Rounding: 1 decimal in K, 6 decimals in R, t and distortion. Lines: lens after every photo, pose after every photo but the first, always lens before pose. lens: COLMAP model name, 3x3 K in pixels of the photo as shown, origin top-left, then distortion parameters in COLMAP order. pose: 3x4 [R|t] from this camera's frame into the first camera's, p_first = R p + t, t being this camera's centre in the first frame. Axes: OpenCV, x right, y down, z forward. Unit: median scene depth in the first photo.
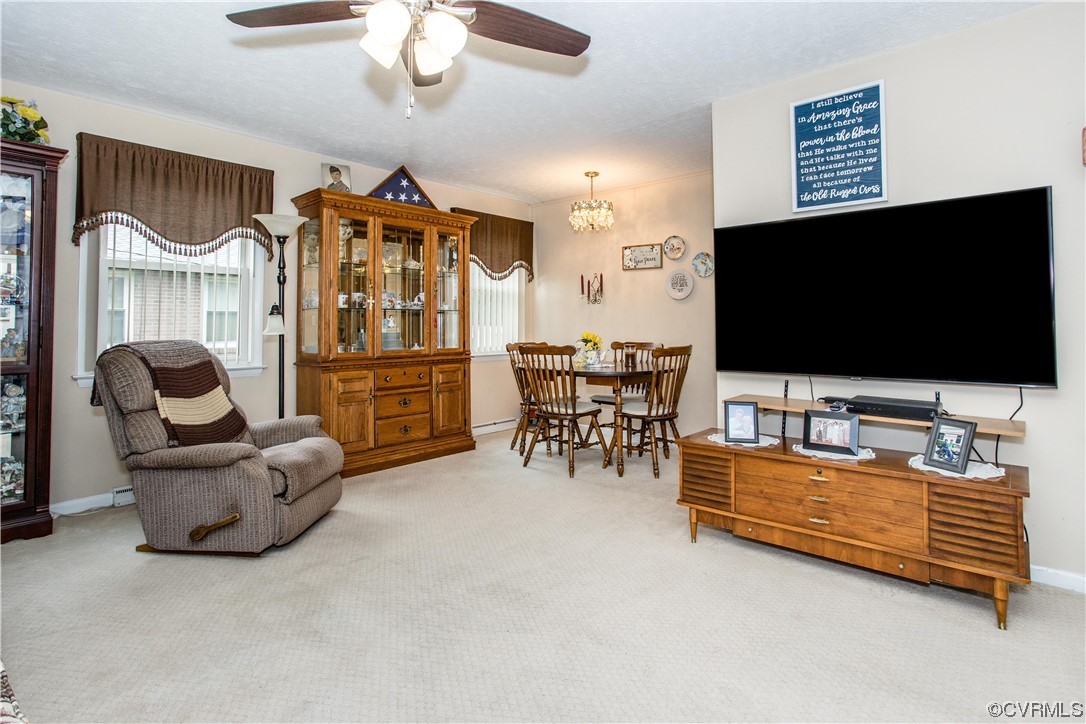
lens RADIAL K [[549.1, 0, 537.1], [0, 549.1, 344.5], [0, 0, 1]] dist [-0.043104, 0.037279]
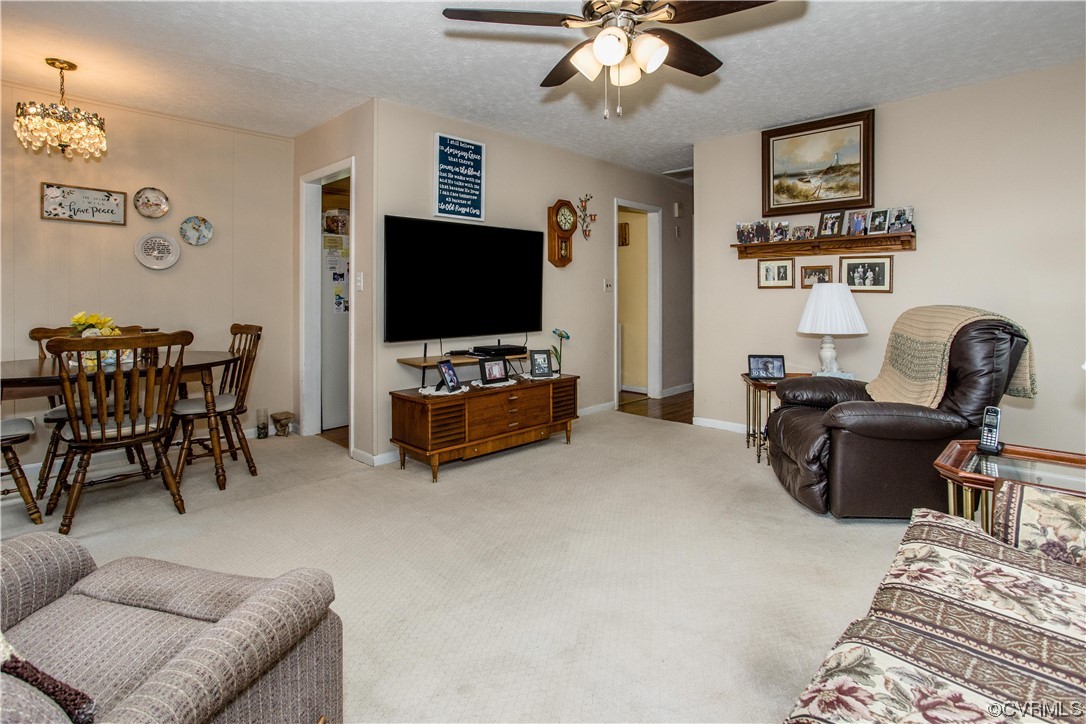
lens RADIAL K [[549.1, 0, 537.1], [0, 549.1, 344.5], [0, 0, 1]] dist [-0.043104, 0.037279]
pose [[0.048644, -0.082695, 0.995387, -0.911895], [0.037650, 0.996010, 0.080907, -0.029392], [-0.998106, 0.033540, 0.051564, 0.730195]]
